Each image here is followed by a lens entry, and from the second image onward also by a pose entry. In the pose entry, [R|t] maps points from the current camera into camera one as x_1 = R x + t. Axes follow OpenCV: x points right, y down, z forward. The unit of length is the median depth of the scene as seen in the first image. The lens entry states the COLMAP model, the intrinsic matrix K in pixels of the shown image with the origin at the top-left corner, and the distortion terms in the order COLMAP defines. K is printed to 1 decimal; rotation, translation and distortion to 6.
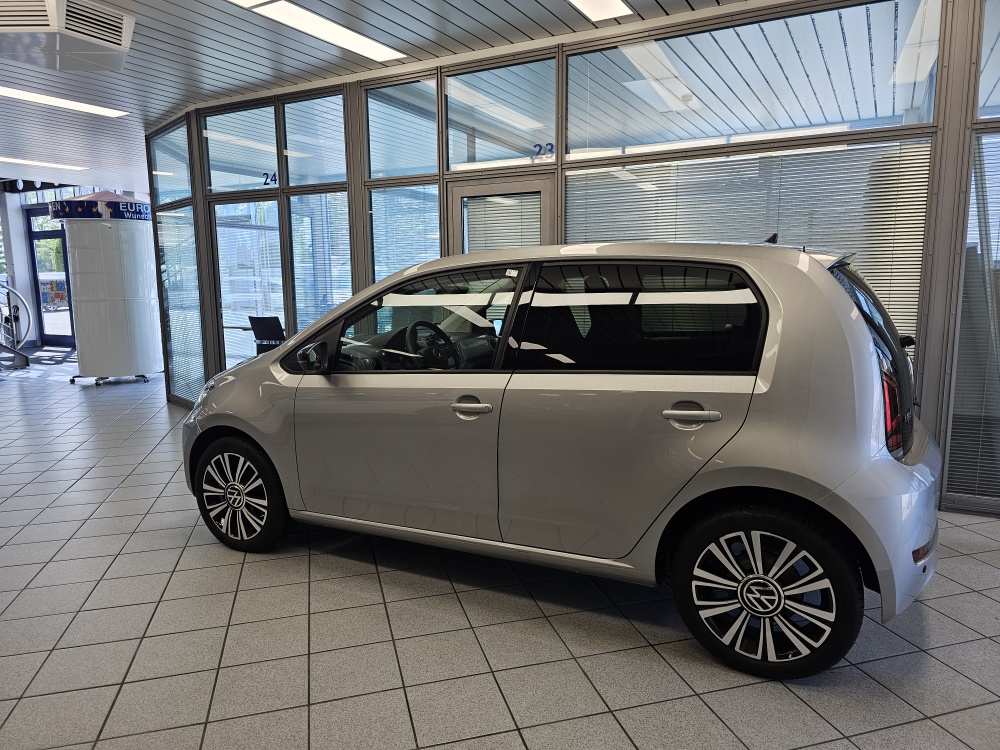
lens RADIAL K [[698.2, 0, 500.0], [0, 698.2, 375.0], [0, 0, 1]] dist [0.039464, -0.004565]
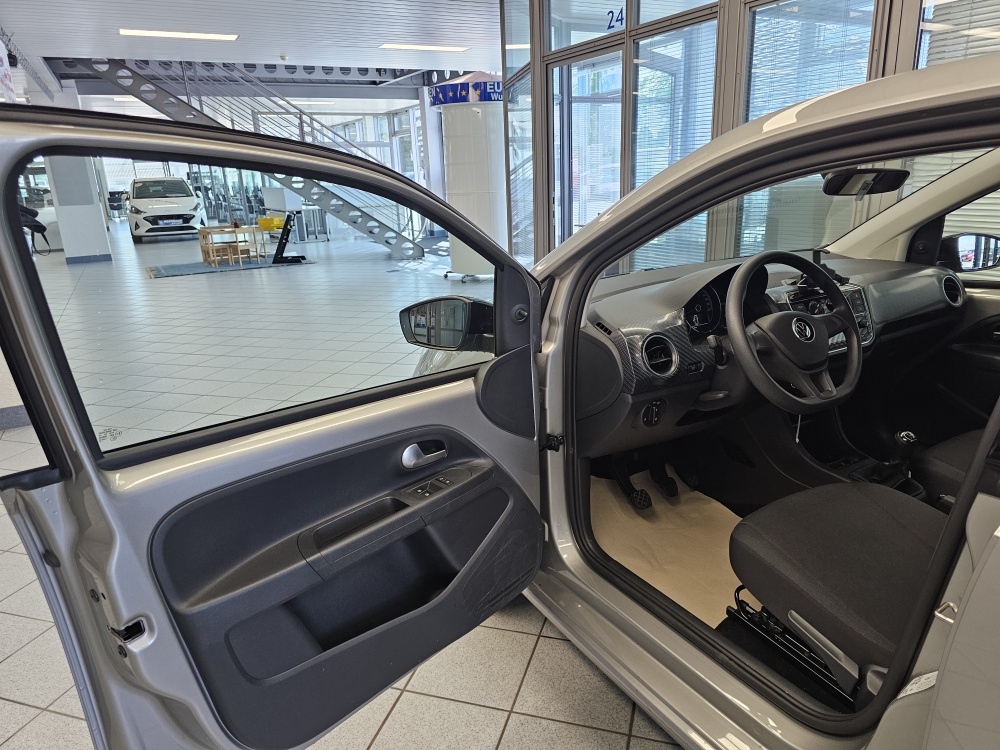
lens RADIAL K [[698.2, 0, 500.0], [0, 698.2, 375.0], [0, 0, 1]] dist [0.039464, -0.004565]
pose [[0.849492, 0.120132, -0.513743, -0.009891], [-0.035970, 0.984654, 0.170771, -0.030954], [0.526374, -0.126589, 0.840777, 0.225568]]
